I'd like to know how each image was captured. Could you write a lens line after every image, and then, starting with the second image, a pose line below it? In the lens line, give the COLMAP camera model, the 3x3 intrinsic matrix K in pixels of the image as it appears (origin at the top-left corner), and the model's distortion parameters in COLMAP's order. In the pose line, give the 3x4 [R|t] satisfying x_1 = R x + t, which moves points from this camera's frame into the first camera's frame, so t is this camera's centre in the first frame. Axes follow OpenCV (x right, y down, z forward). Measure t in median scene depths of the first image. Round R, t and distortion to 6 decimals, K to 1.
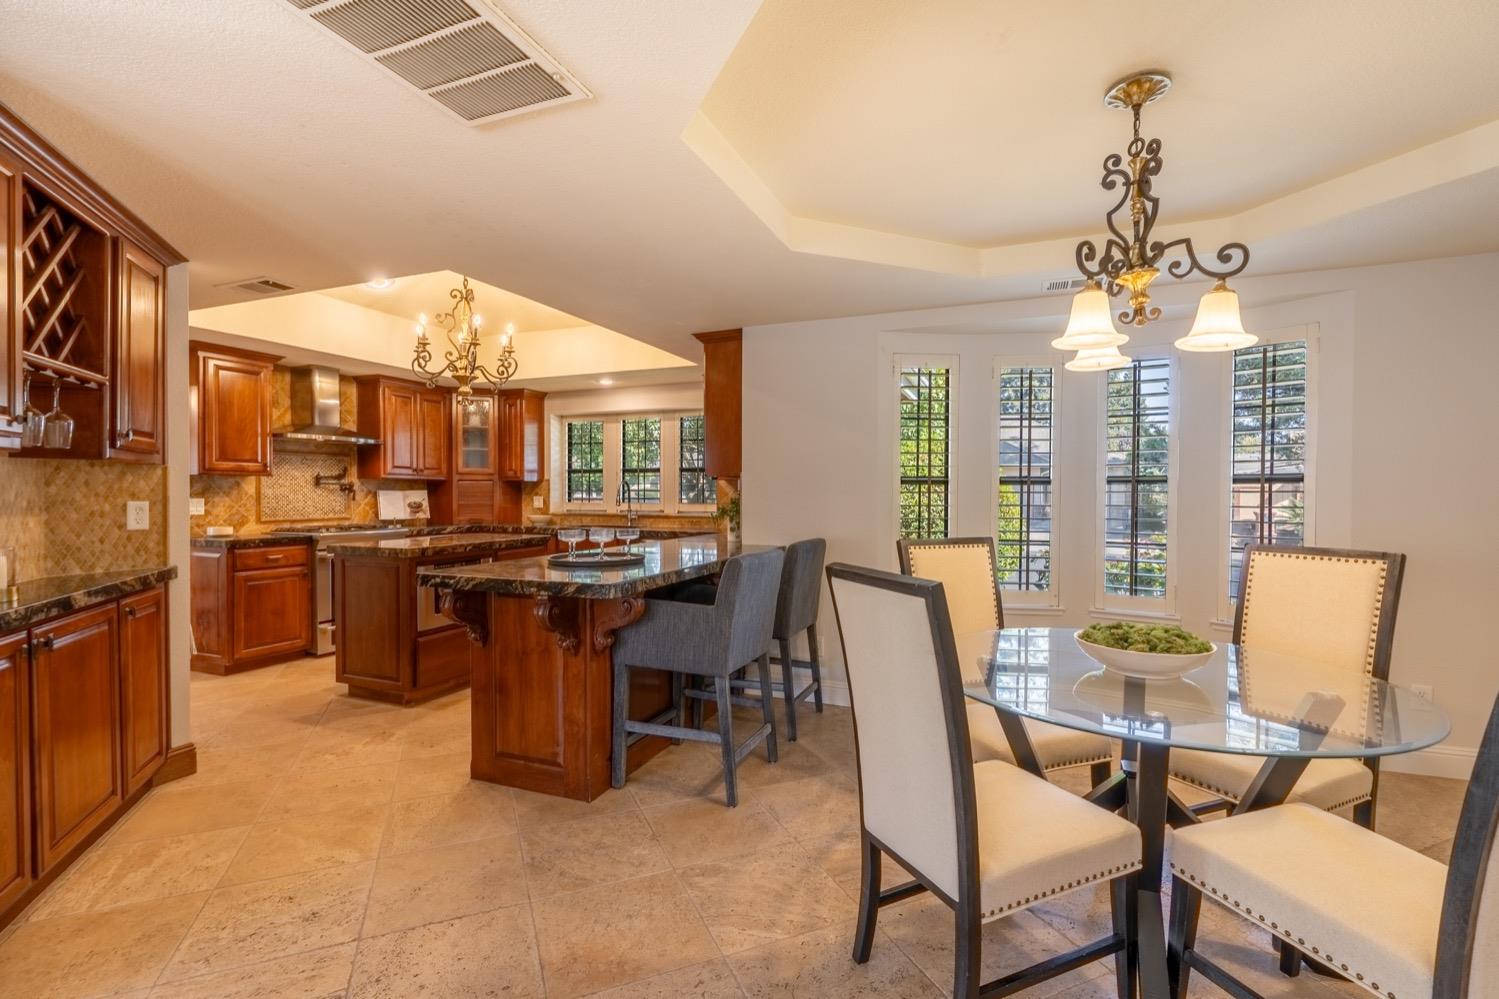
lens RADIAL K [[675.9, 0, 749.5], [0, 675.9, 499.5], [0, 0, 1]] dist [-0.003855, -0.000279]
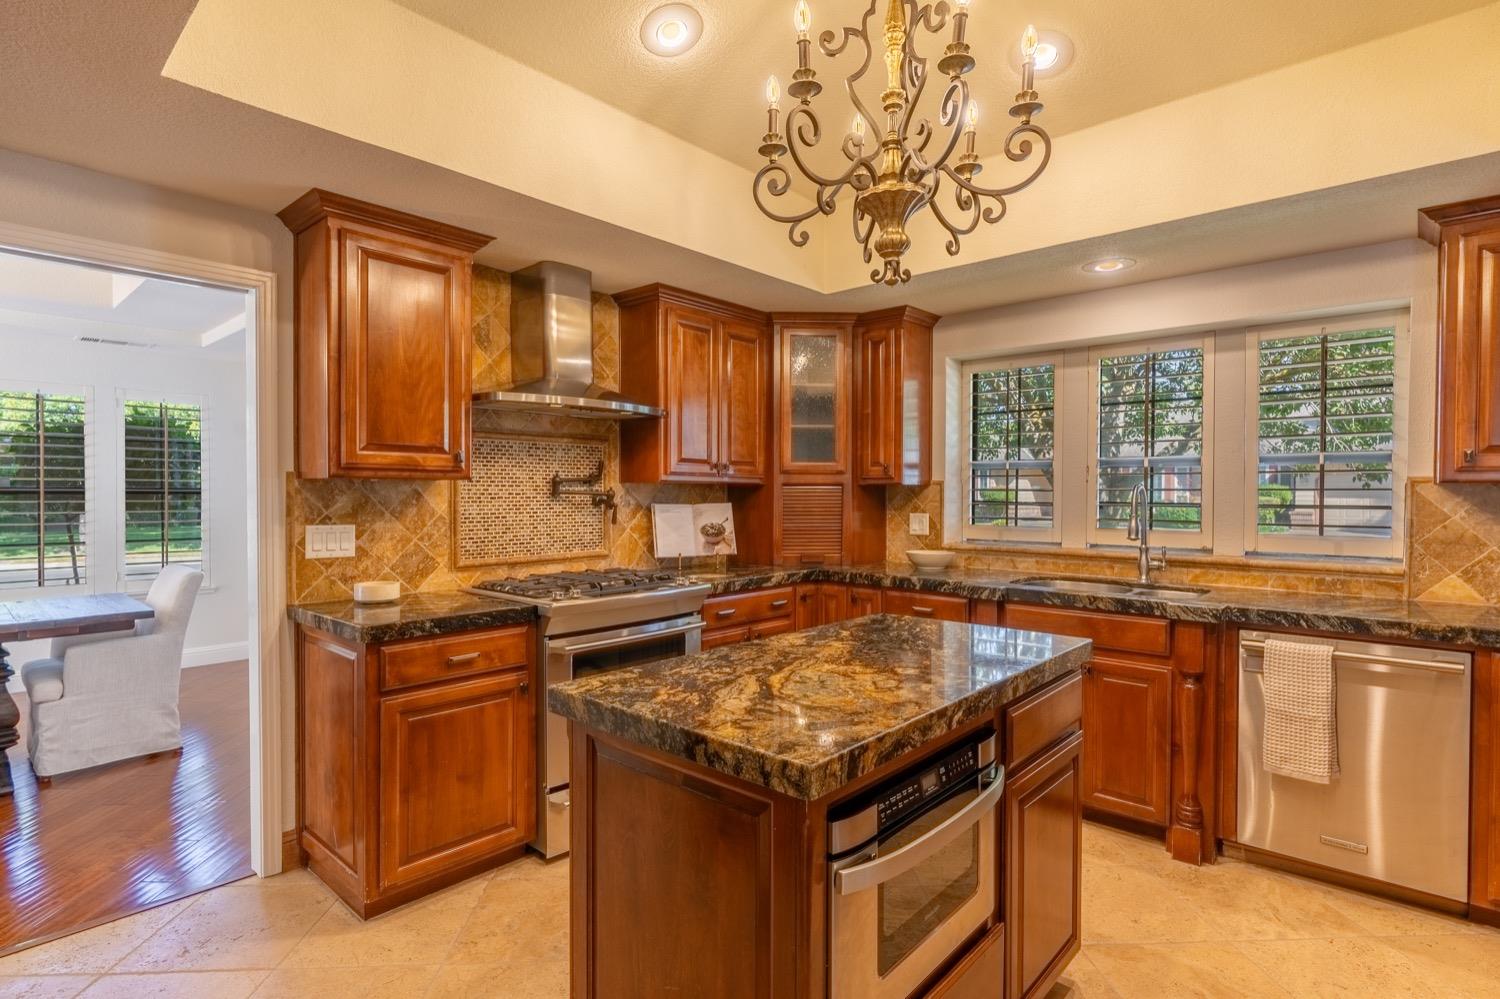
lens RADIAL K [[754.1, 0, 750.0], [0, 754.1, 499.5], [0, 0, 1]] dist [-0.000678, -0.000133]
pose [[0.940551, 0.004105, -0.339627, -0.280811], [-0.004090, 0.999991, 0.000761, -0.018487], [0.339627, 0.000673, 0.940560, 0.472193]]
